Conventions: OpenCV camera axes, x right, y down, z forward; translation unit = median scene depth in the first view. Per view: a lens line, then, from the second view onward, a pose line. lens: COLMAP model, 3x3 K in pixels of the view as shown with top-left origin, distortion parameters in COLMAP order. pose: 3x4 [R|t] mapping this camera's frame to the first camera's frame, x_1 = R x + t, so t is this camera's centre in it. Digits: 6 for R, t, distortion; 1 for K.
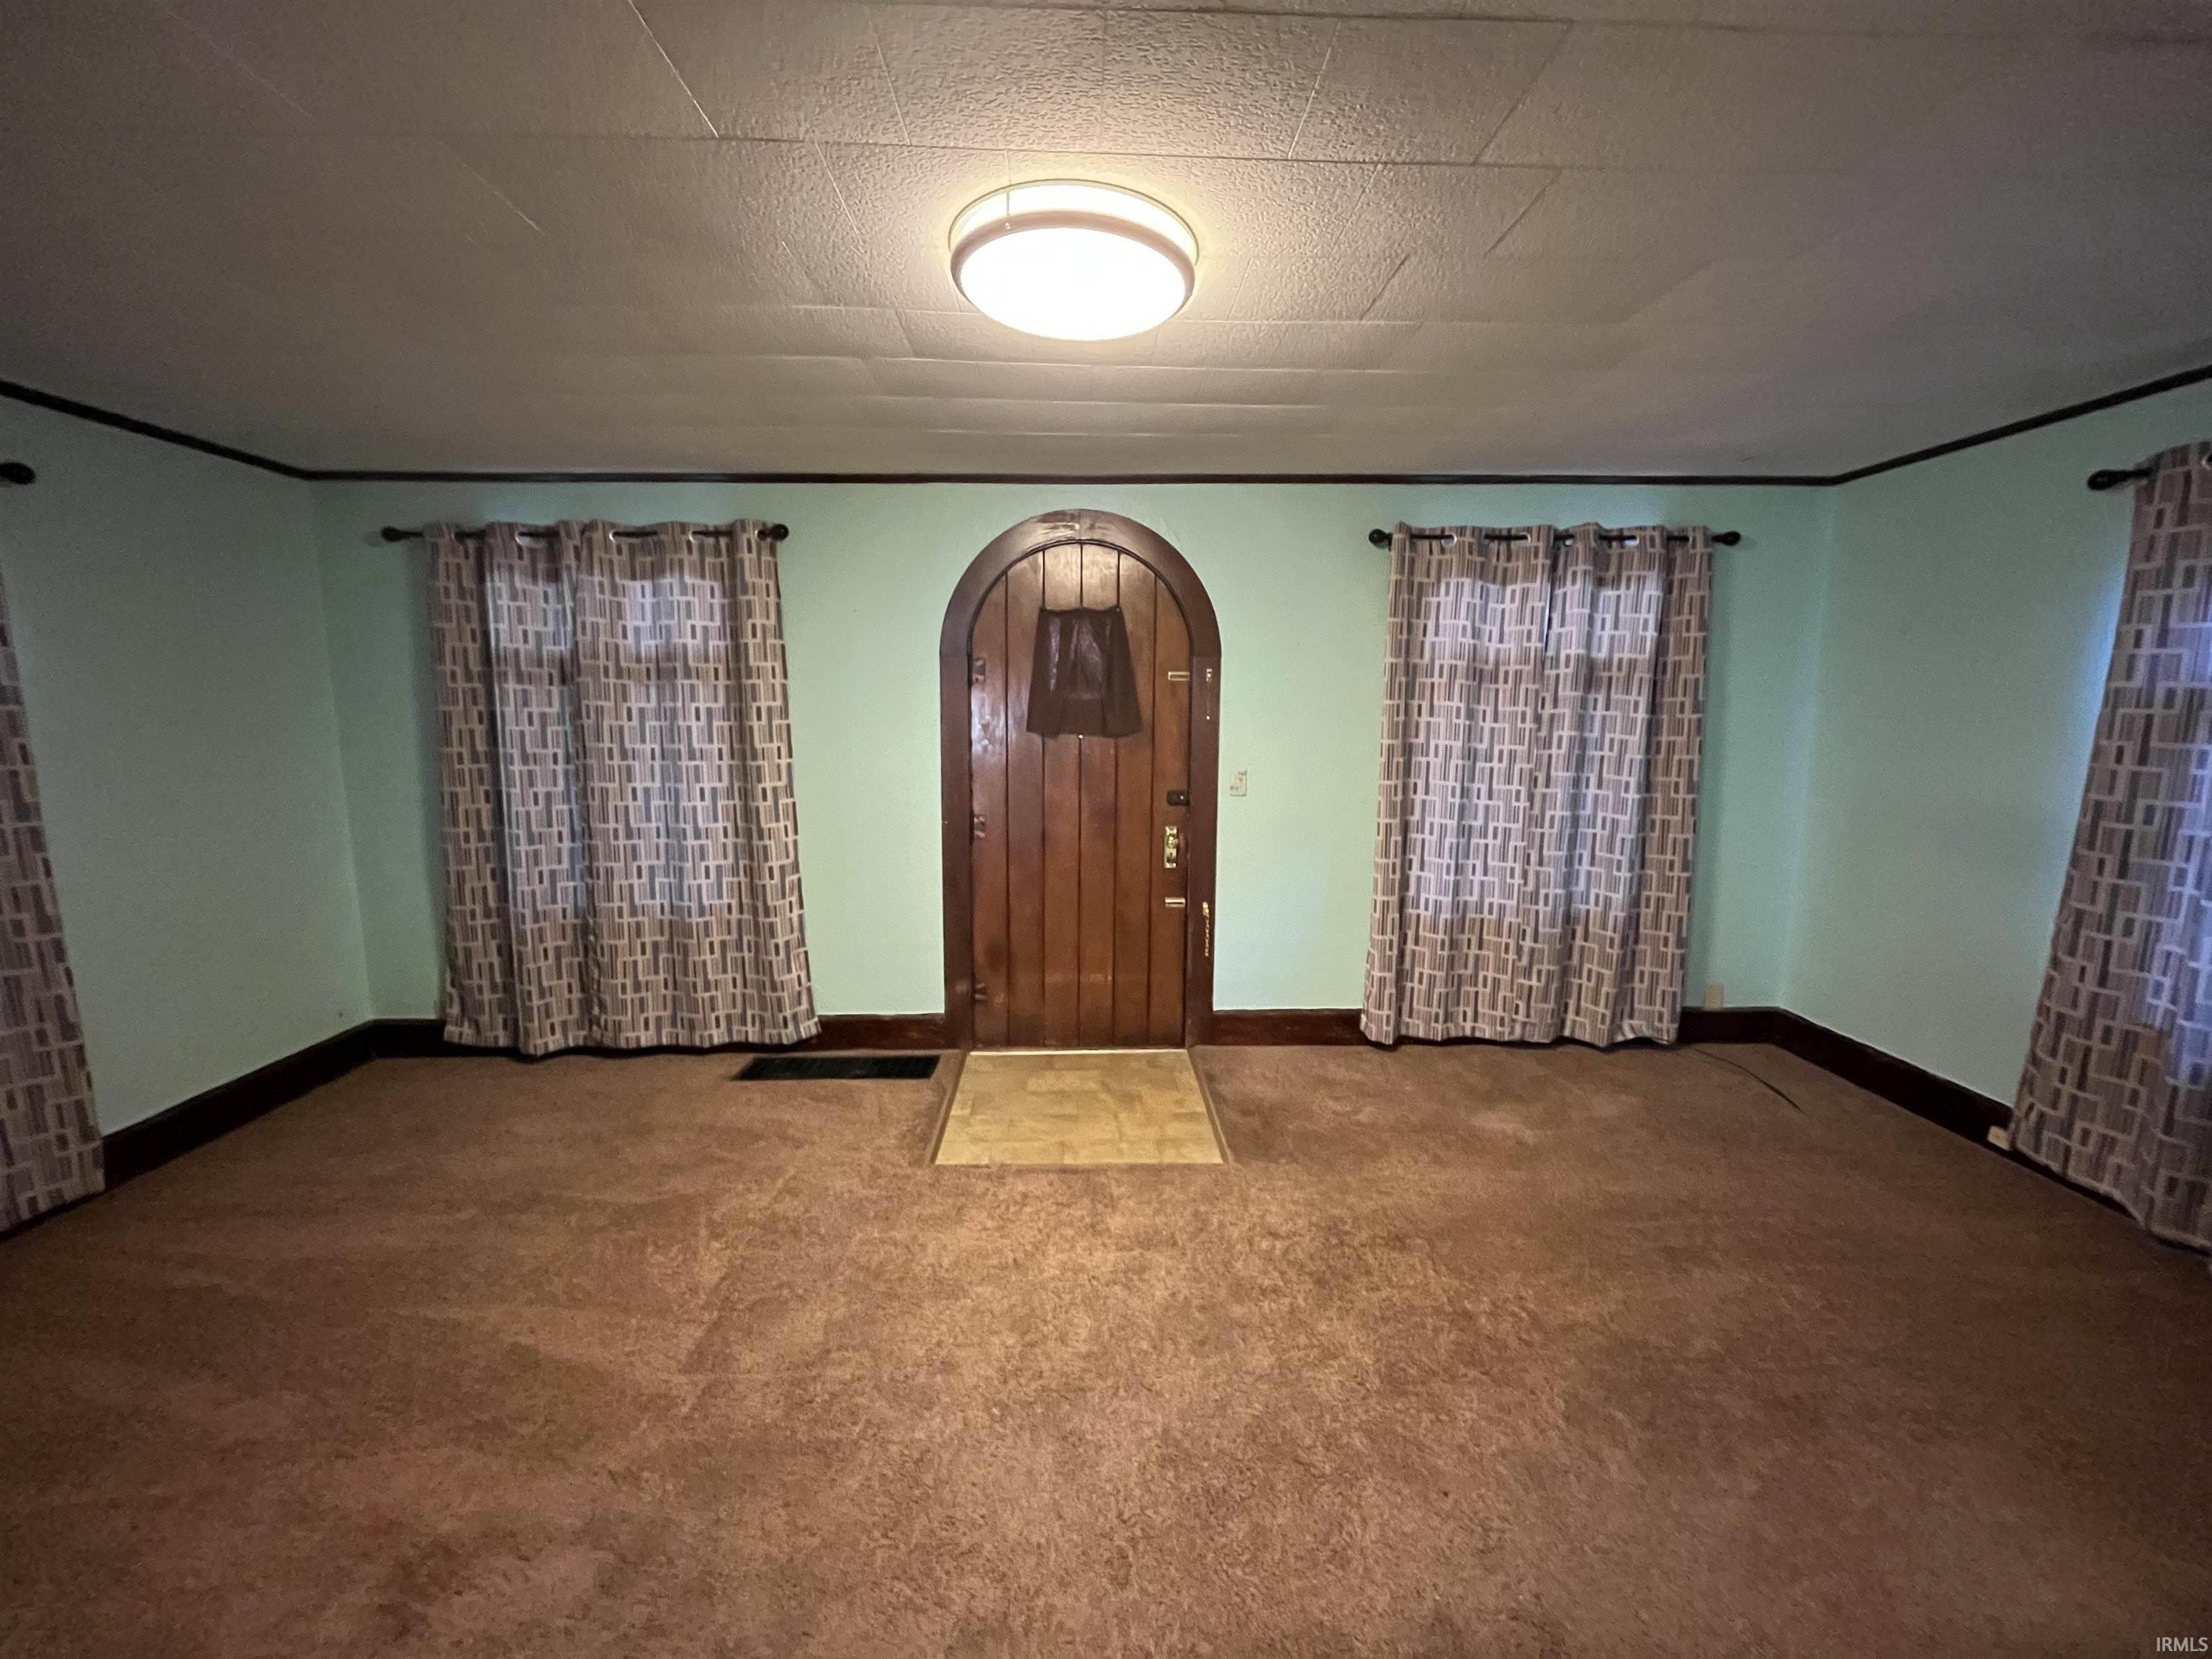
lens RADIAL K [[897.1, 0, 1104.2], [0, 897.1, 832.6], [0, 0, 1]] dist [-0.003084, 0.000235]
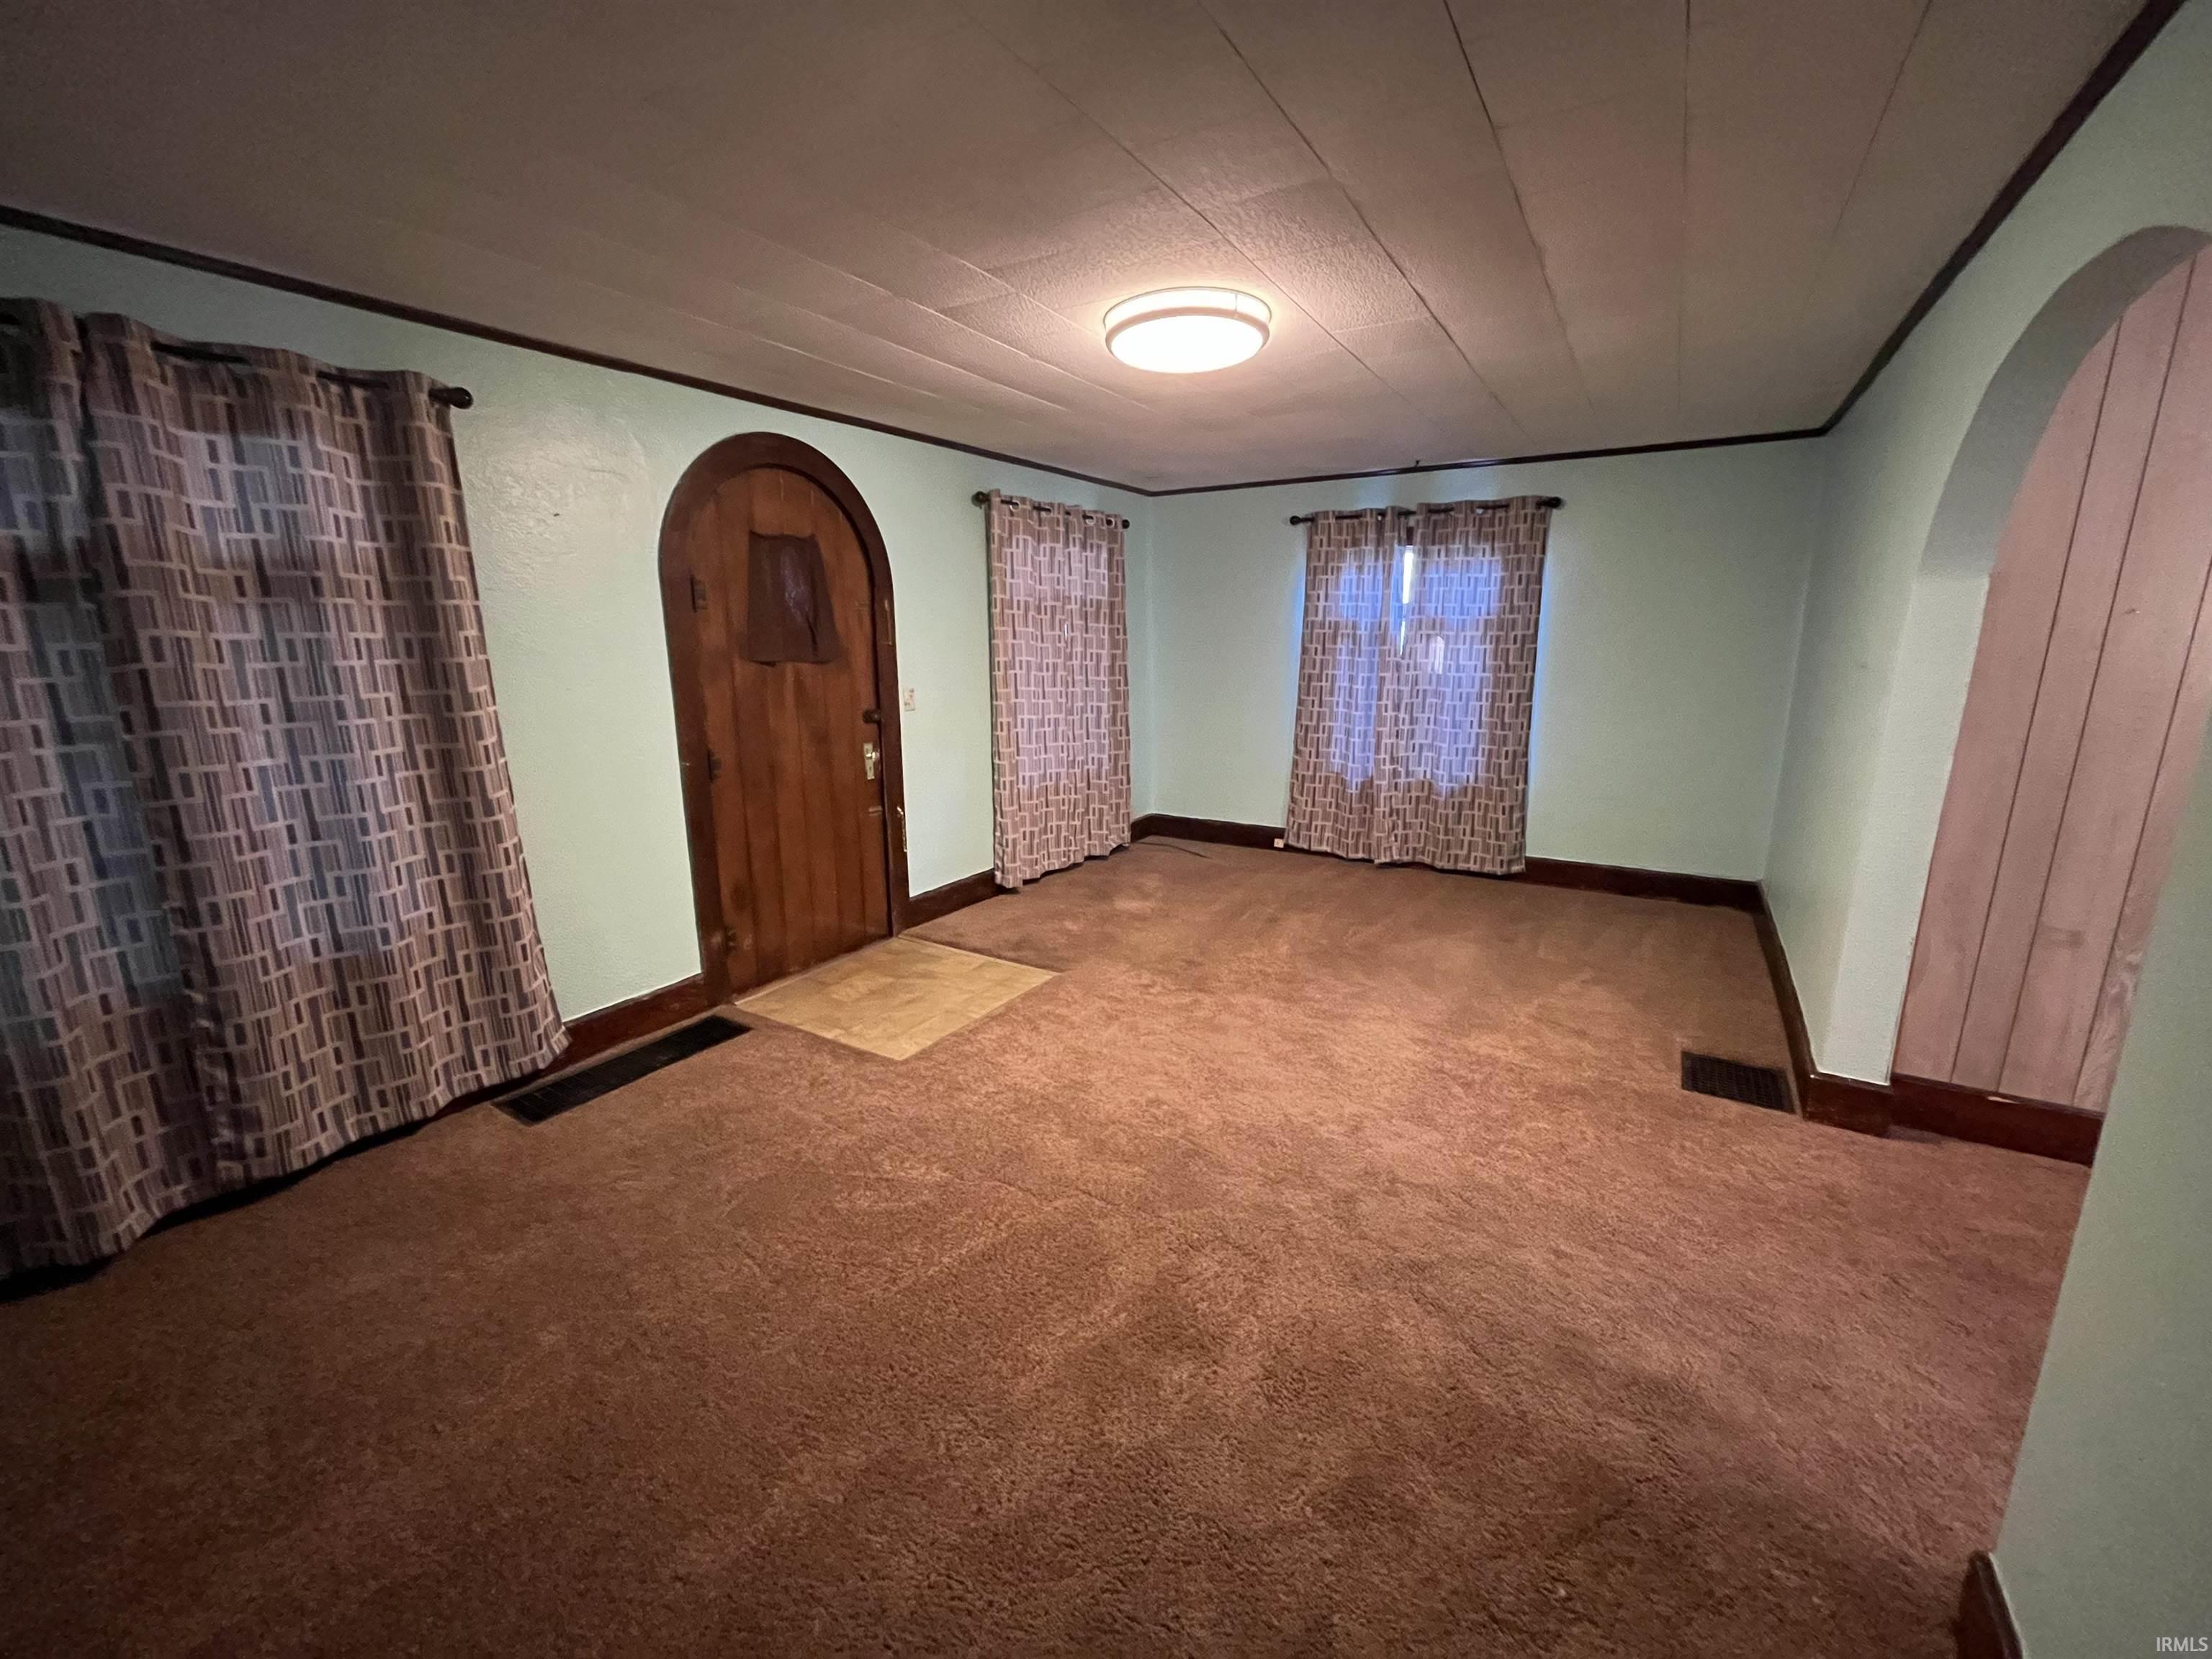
lens RADIAL K [[897.1, 0, 1109.8], [0, 897.1, 831.2], [0, 0, 1]] dist [-0.003084, 0.000235]
pose [[0.544399, -0.187107, 0.817692, -0.724749], [0.126270, 0.981977, 0.140632, -0.018832], [-0.829268, 0.026690, 0.558213, 0.144538]]
